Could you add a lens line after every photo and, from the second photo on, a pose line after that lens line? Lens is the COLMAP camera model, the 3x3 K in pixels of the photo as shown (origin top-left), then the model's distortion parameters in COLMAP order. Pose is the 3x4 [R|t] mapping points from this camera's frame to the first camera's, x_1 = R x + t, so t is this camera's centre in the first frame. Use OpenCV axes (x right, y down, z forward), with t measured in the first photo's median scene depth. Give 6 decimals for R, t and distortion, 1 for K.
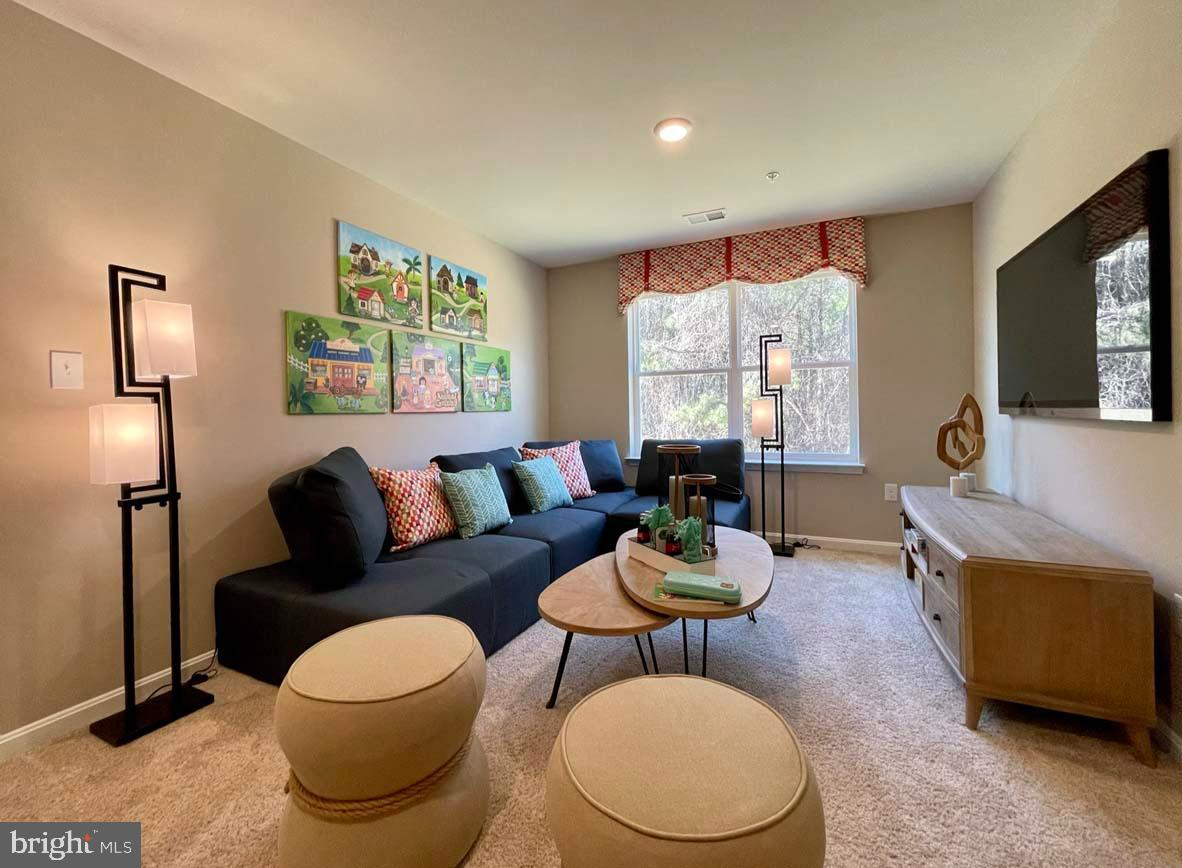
lens RADIAL K [[479.6, 0, 593.6], [0, 479.6, 418.3], [0, 0, 1]] dist [0.009662, 0.000105]
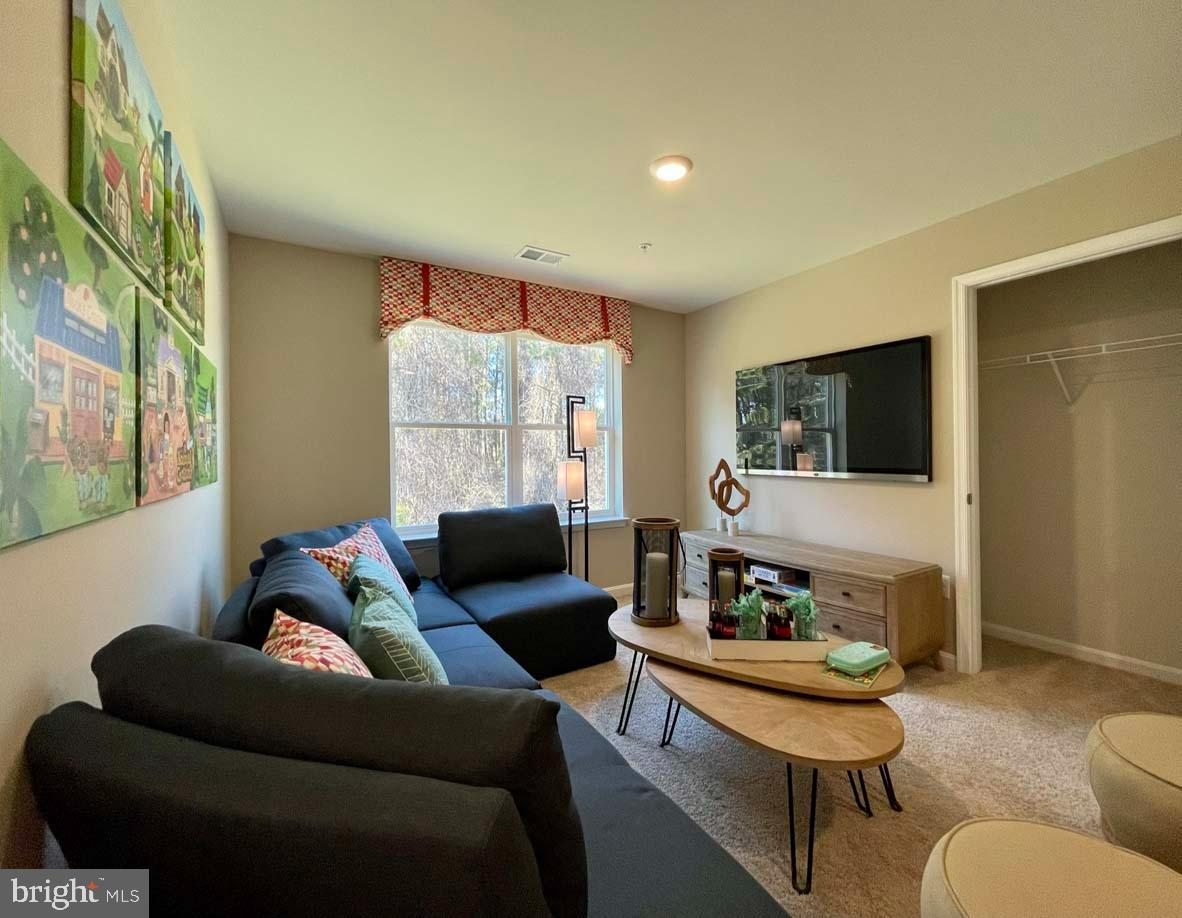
lens RADIAL K [[490.0, 0, 591.0], [0, 490.0, 459.0], [0, 0, 1]] dist [0.000647, 0.000016]
pose [[0.560943, -0.001190, 0.827854, -0.444964], [0.015523, 0.999838, -0.009081, -0.033684], [-0.827709, 0.017945, 0.560870, 0.408110]]
